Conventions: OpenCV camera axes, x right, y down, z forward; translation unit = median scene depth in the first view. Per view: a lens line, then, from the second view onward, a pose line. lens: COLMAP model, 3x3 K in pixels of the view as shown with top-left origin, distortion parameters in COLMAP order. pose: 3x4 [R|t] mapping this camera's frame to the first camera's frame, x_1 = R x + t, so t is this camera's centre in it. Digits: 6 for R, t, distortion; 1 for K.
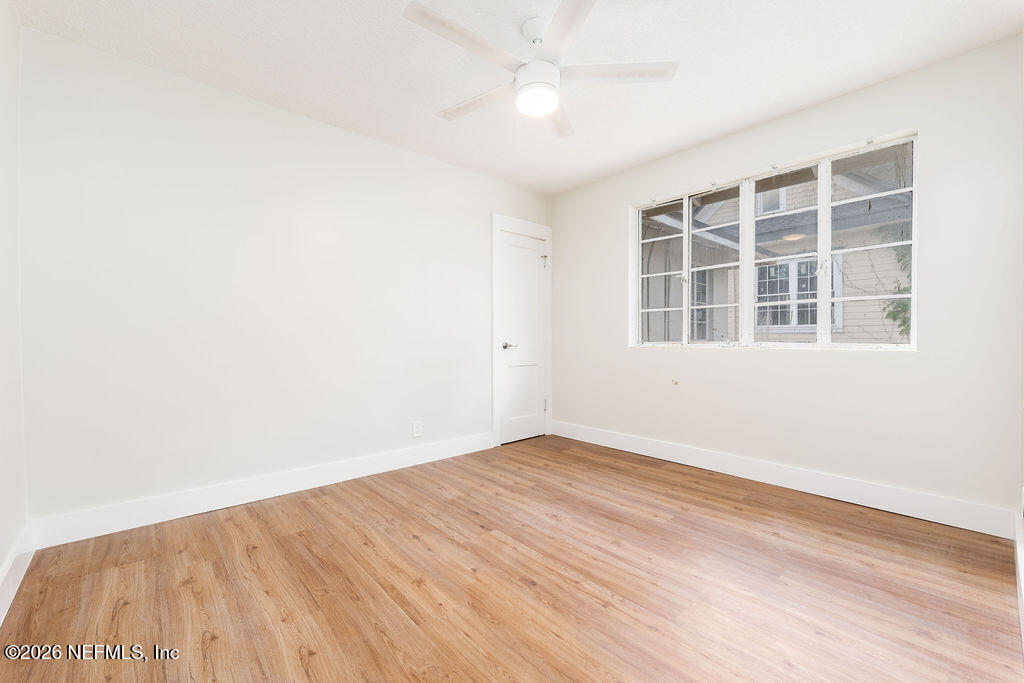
lens RADIAL K [[417.9, 0, 509.8], [0, 417.9, 337.2], [0, 0, 1]] dist [0.000236, -0.000002]
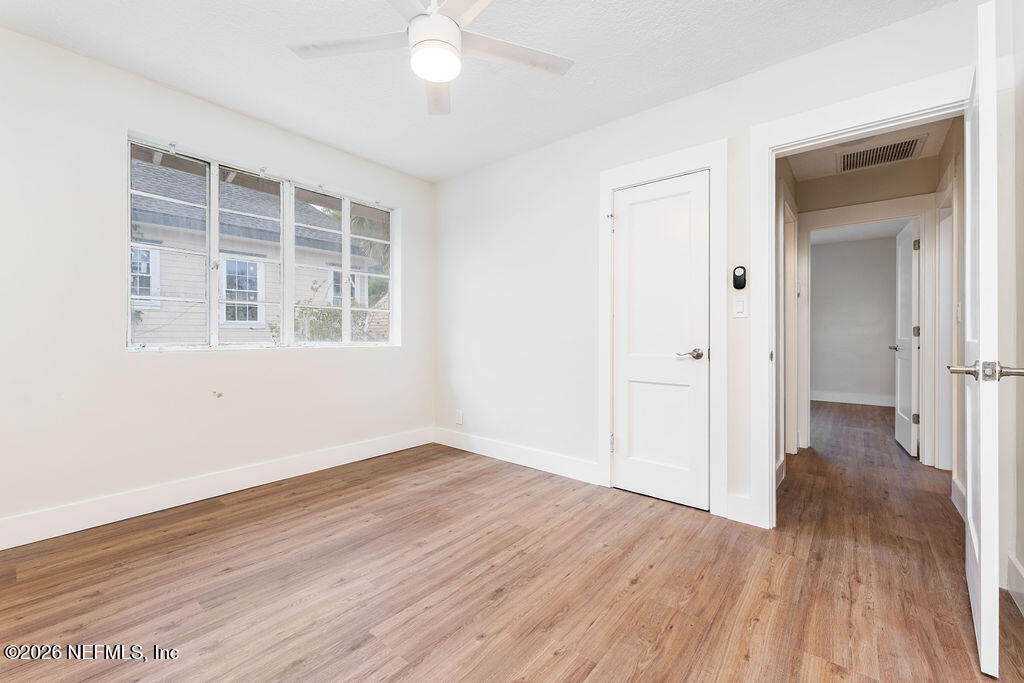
lens RADIAL K [[417.9, 0, 509.8], [0, 417.9, 337.2], [0, 0, 1]] dist [0.000236, -0.000002]
pose [[-0.145440, -0.000874, 0.989367, -0.622318], [-0.000932, 0.999999, 0.000747, -0.001393], [-0.989367, -0.000814, -0.145441, 0.764068]]
